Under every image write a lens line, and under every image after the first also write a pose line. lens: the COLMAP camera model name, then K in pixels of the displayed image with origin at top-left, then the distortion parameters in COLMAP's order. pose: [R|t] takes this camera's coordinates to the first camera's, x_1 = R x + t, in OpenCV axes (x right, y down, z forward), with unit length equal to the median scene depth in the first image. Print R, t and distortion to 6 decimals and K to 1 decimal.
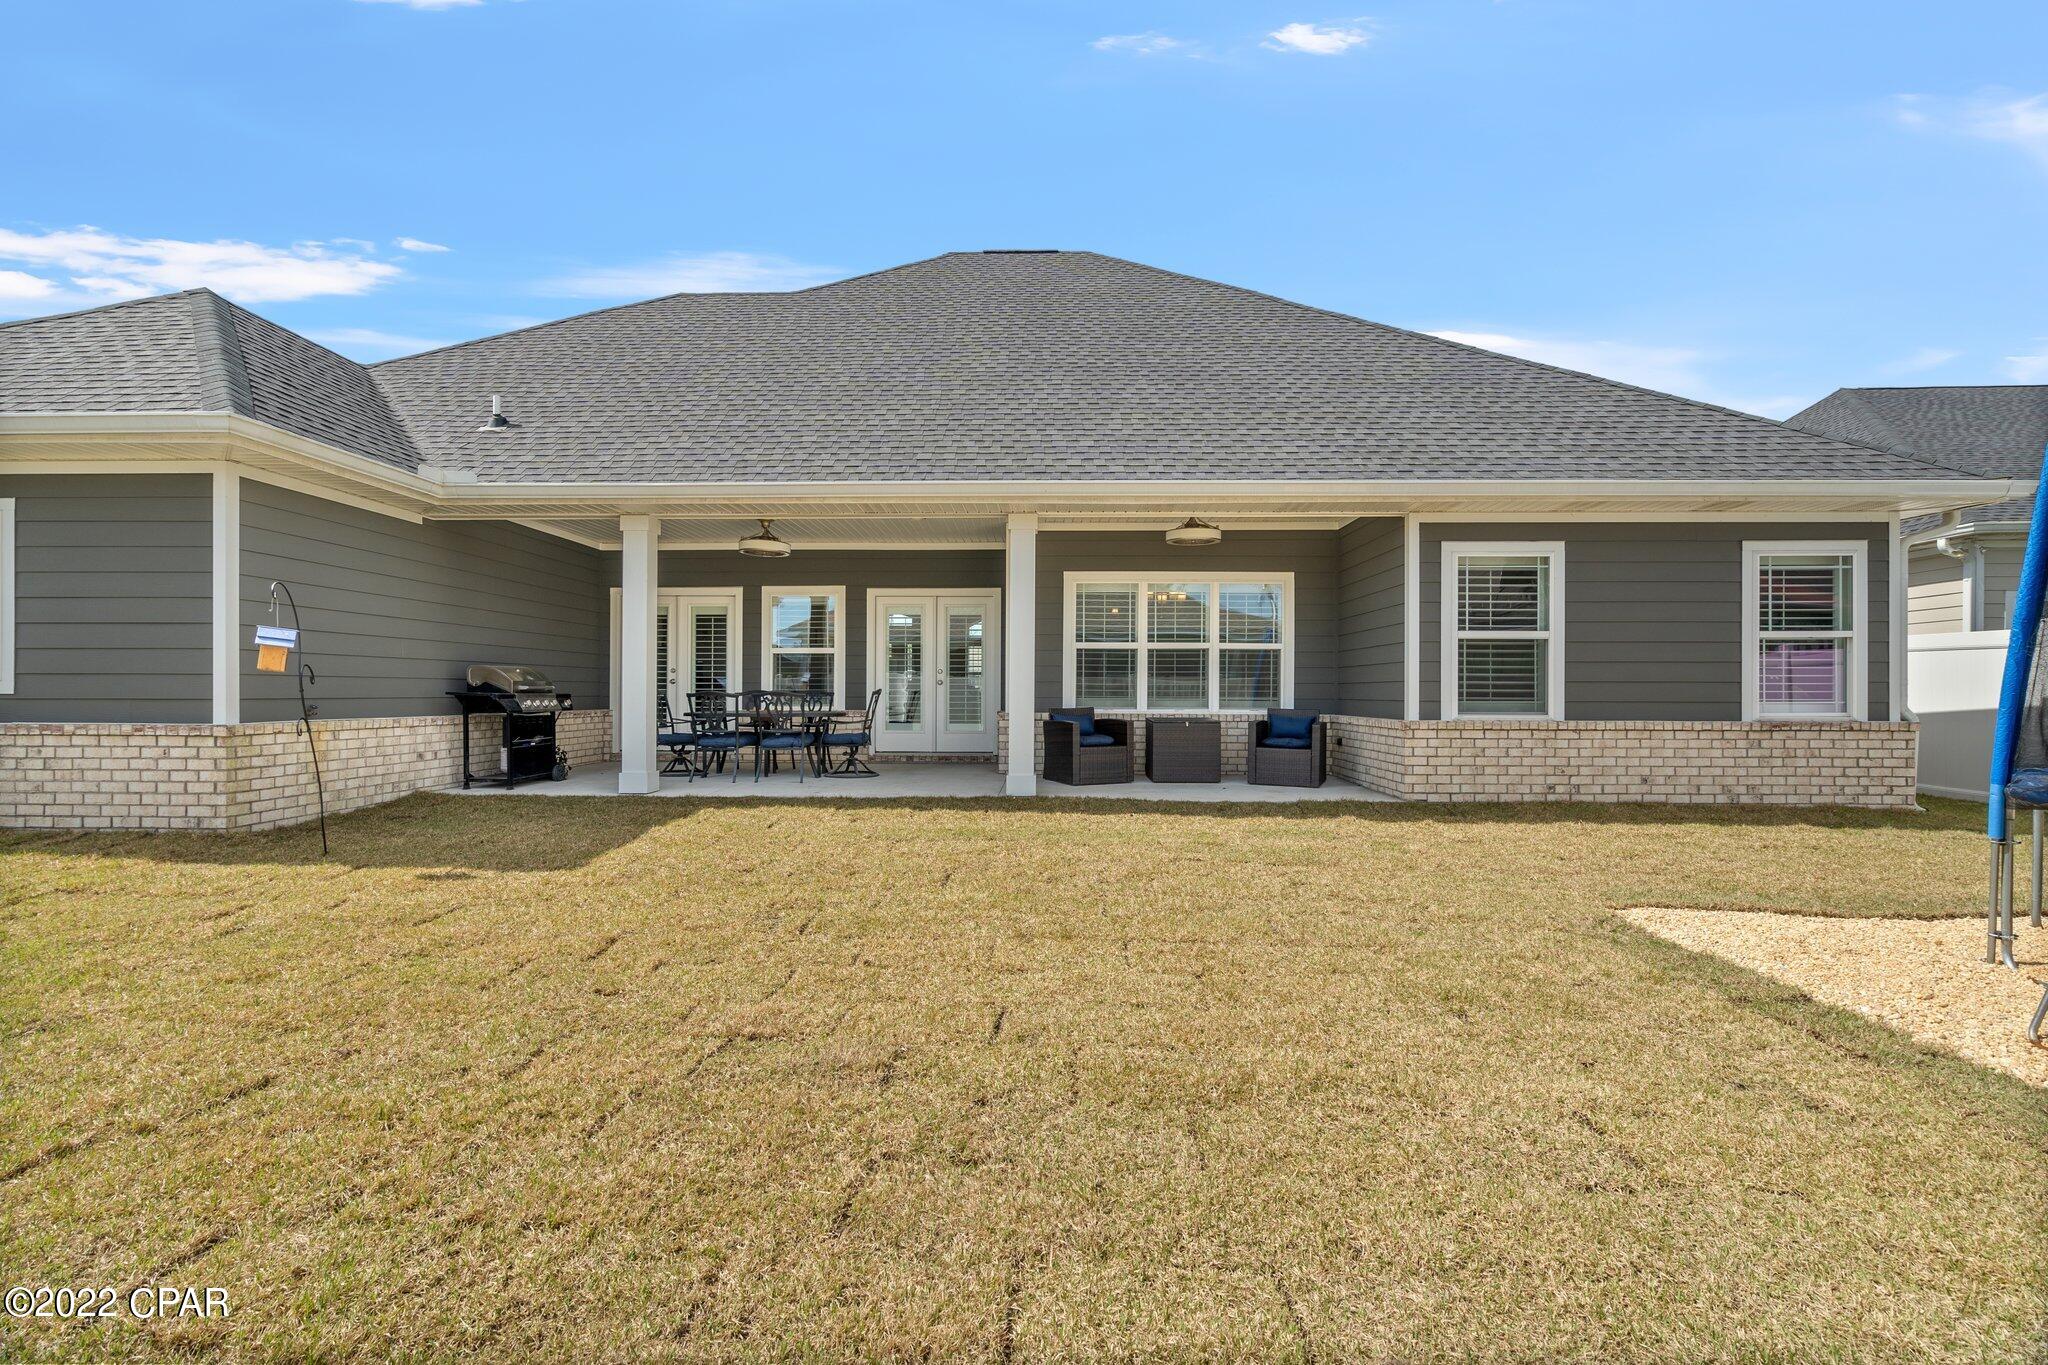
lens RADIAL K [[929.0, 0, 1011.6], [0, 929.0, 689.2], [0, 0, 1]] dist [-0.008120, 0.003375]
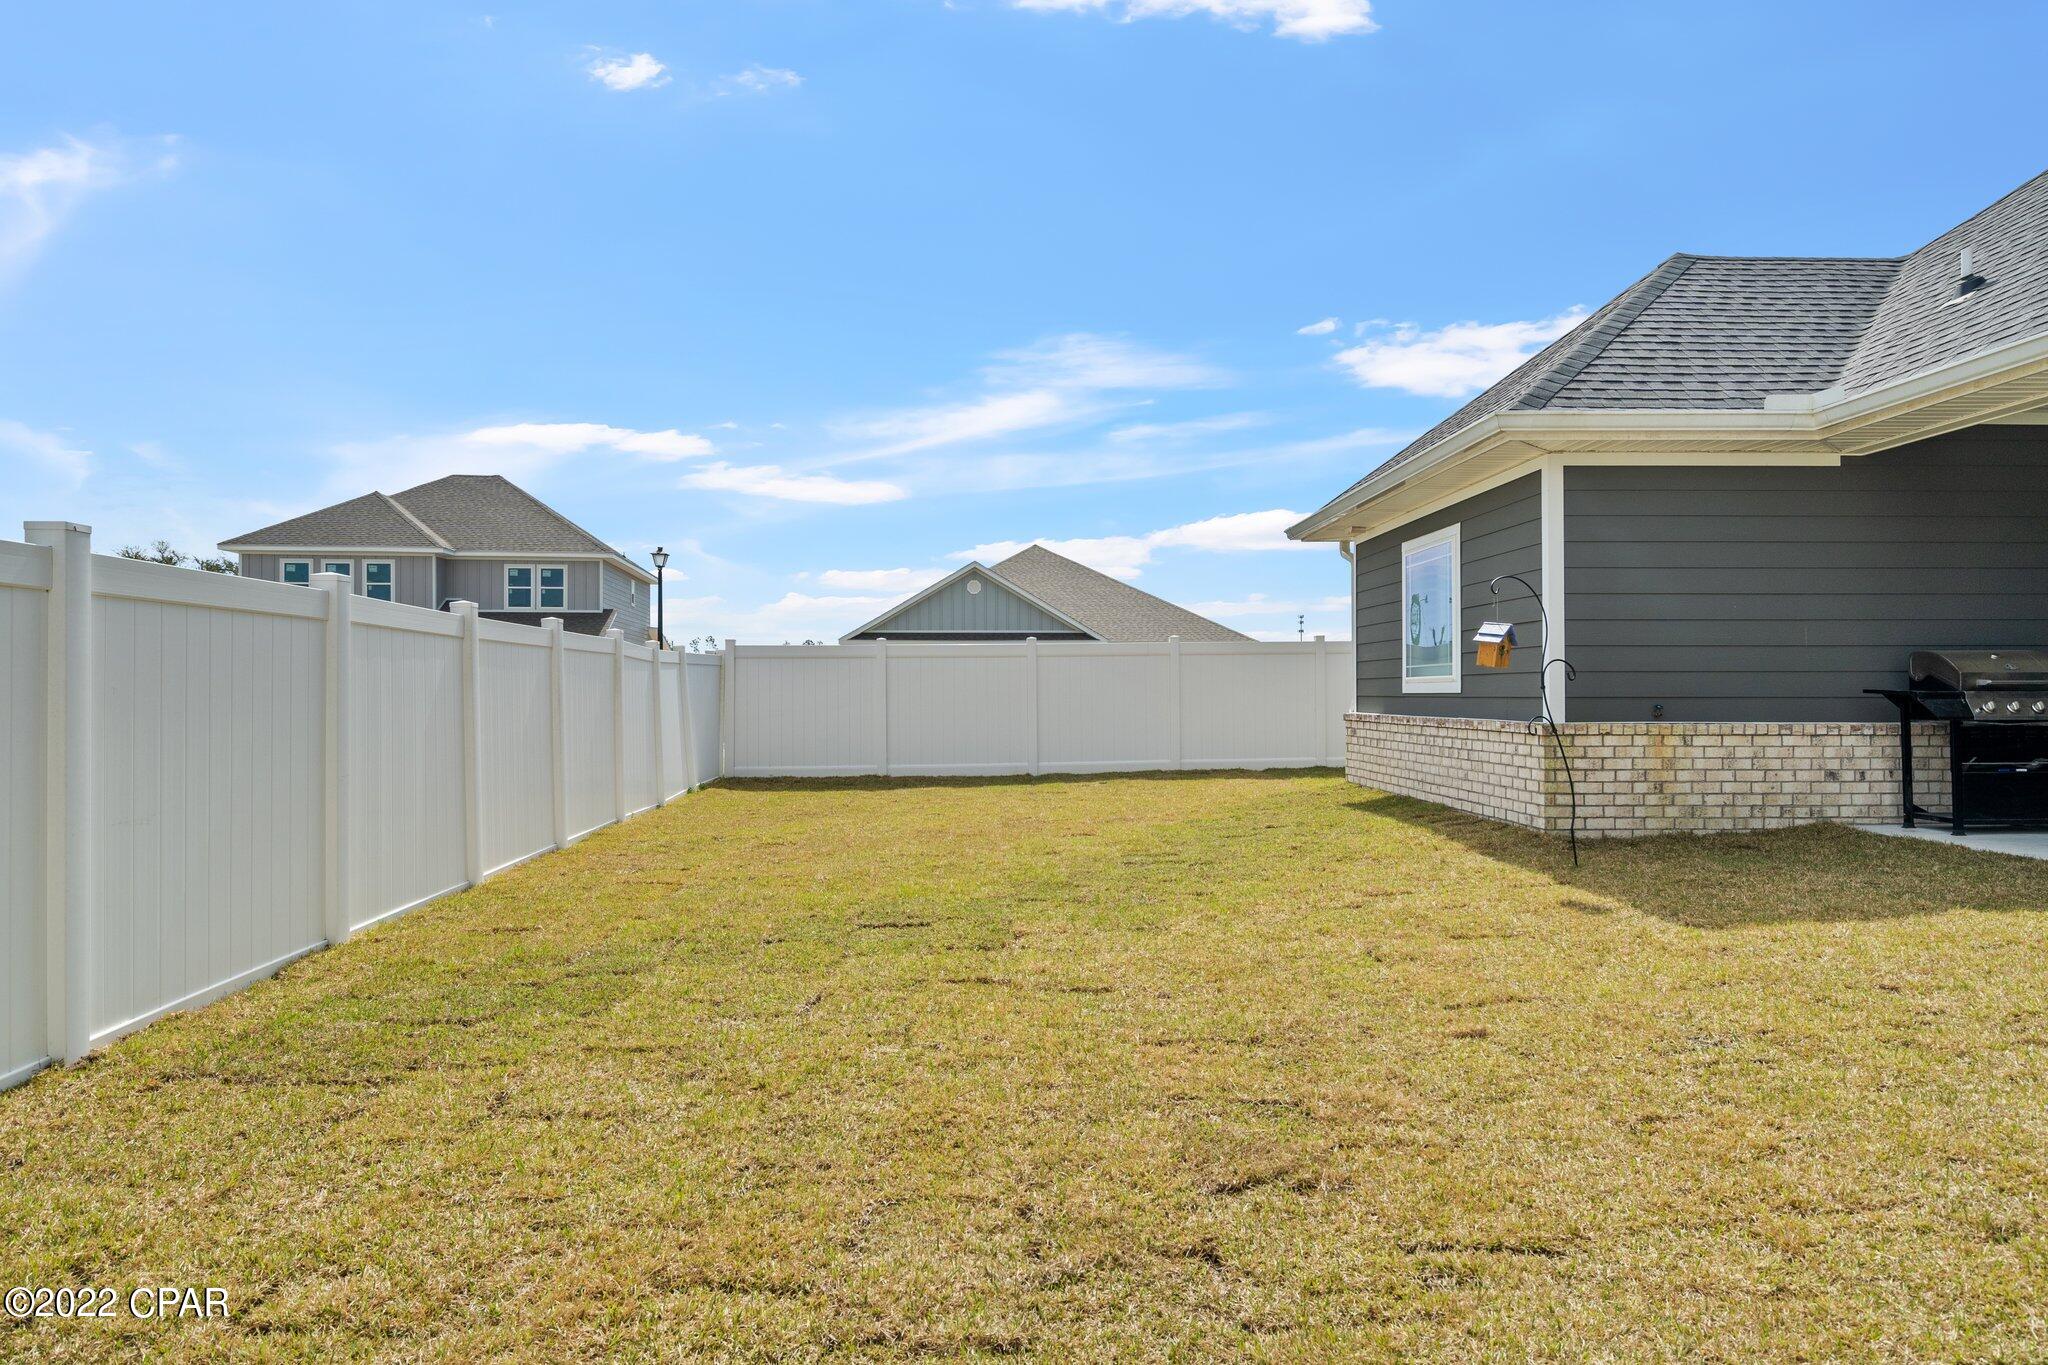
lens RADIAL K [[1229.2, 0, 1026.4], [0, 1229.2, 683.7], [0, 0, 1]] dist [0.007657, 0.000635]
pose [[0.061913, -0.010445, -0.998027, 0.326621], [0.003410, 0.999942, -0.010254, 0.006203], [0.998076, -0.002768, 0.061945, 0.291806]]
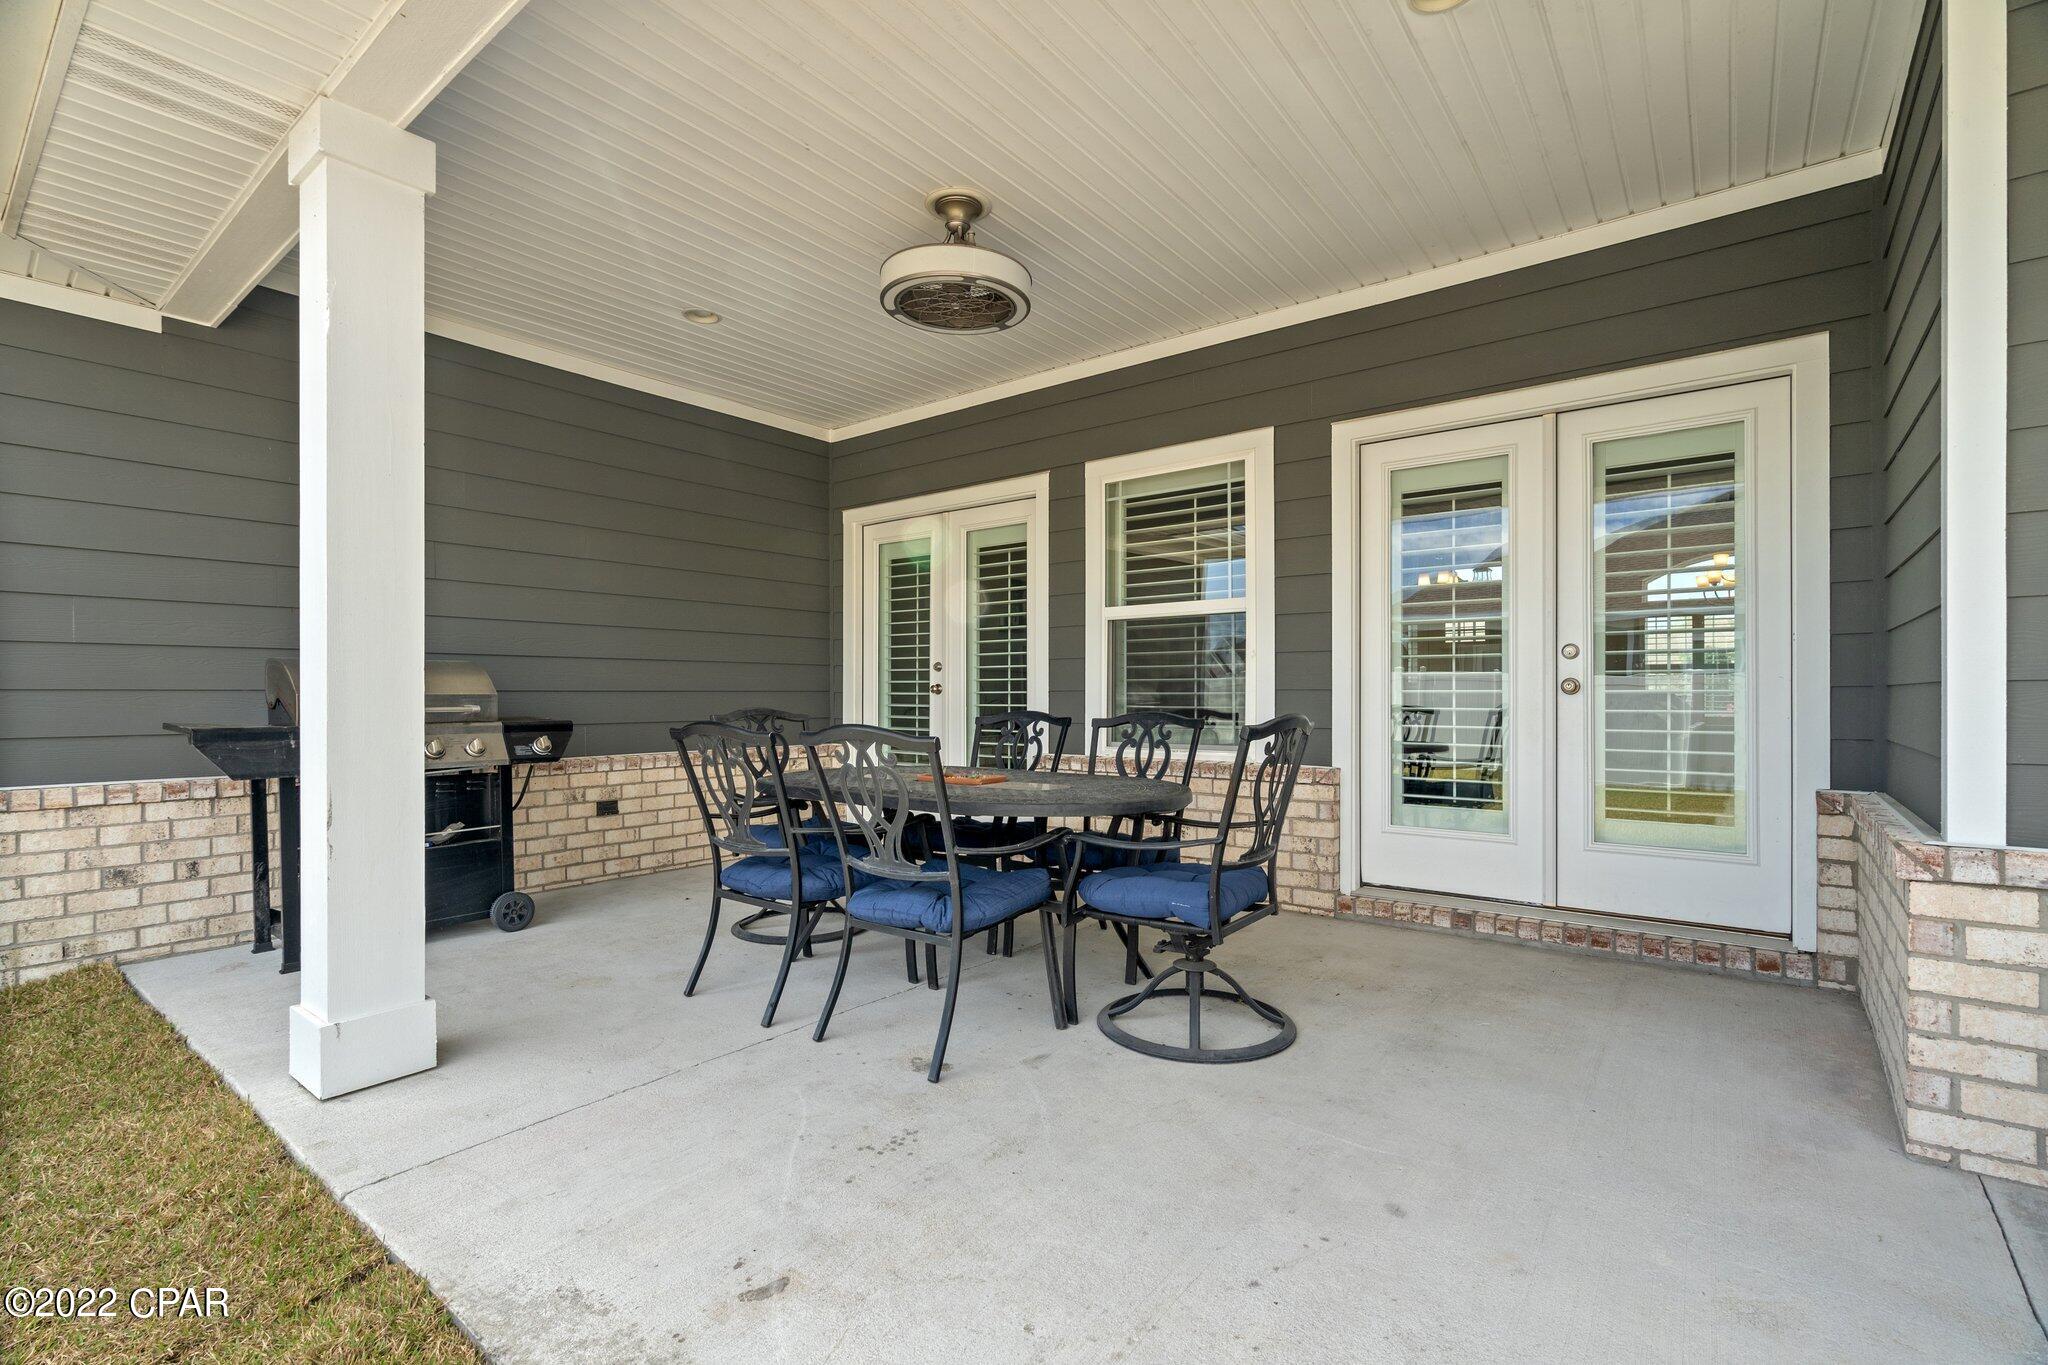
lens RADIAL K [[929.0, 0, 1026.6], [0, 929.0, 691.8], [0, 0, 1]] dist [-0.008120, 0.003375]
pose [[0.813024, -0.004762, -0.582211, -0.063353], [0.004350, 0.999988, -0.002104, -0.008390], [0.582214, -0.000822, 0.813035, 0.916443]]
